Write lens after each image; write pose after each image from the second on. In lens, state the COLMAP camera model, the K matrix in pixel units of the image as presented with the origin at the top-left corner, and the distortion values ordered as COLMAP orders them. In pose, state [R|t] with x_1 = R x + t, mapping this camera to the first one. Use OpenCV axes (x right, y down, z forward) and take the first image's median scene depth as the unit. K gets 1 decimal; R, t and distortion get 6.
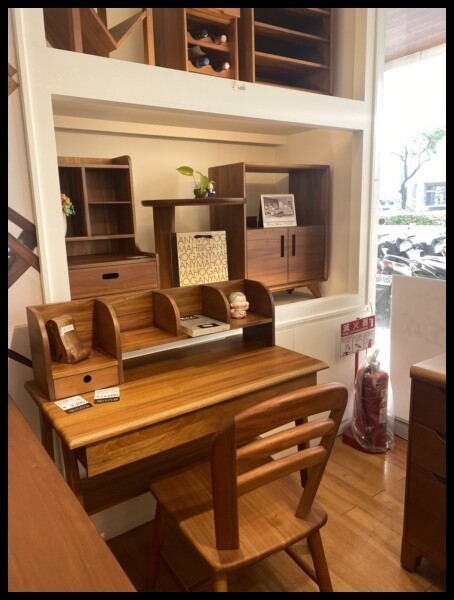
lens RADIAL K [[453.2, 0, 227.0], [0, 453.2, 300.0], [0, 0, 1]] dist [0.010702, -0.006476]
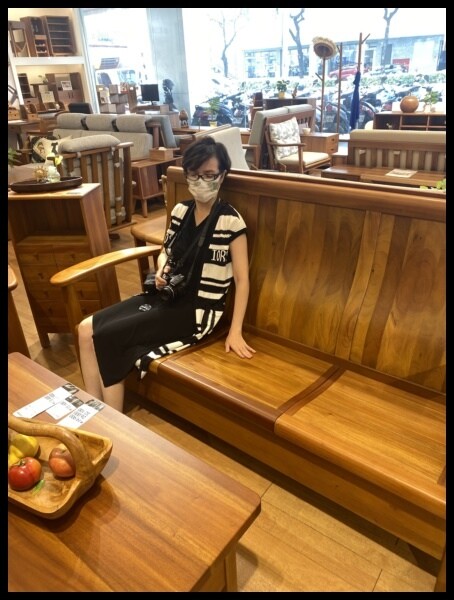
lens RADIAL K [[453.2, 0, 227.0], [0, 453.2, 300.0], [0, 0, 1]] dist [0.010702, -0.006476]
pose [[0.950697, -0.161241, 0.264909, 0.094111], [0.089014, 0.960143, 0.264956, 0.652434], [-0.297072, -0.228312, 0.927158, -3.410196]]
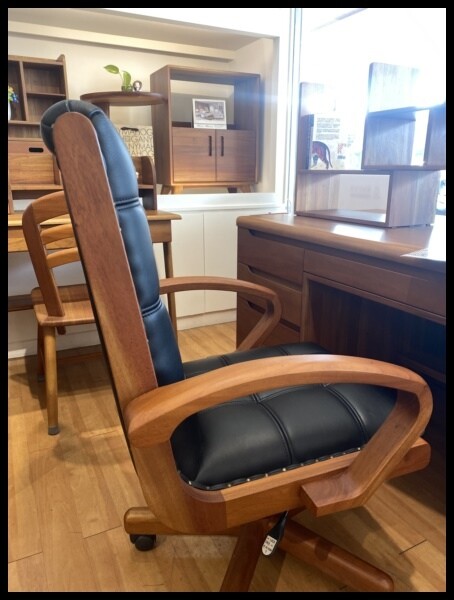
lens RADIAL K [[453.2, 0, 227.0], [0, 453.2, 300.0], [0, 0, 1]] dist [0.010702, -0.006476]
pose [[0.991329, 0.066570, -0.113291, 0.318992], [-0.055609, 0.993699, 0.097309, 0.152369], [0.119055, -0.090165, 0.988785, -0.158902]]
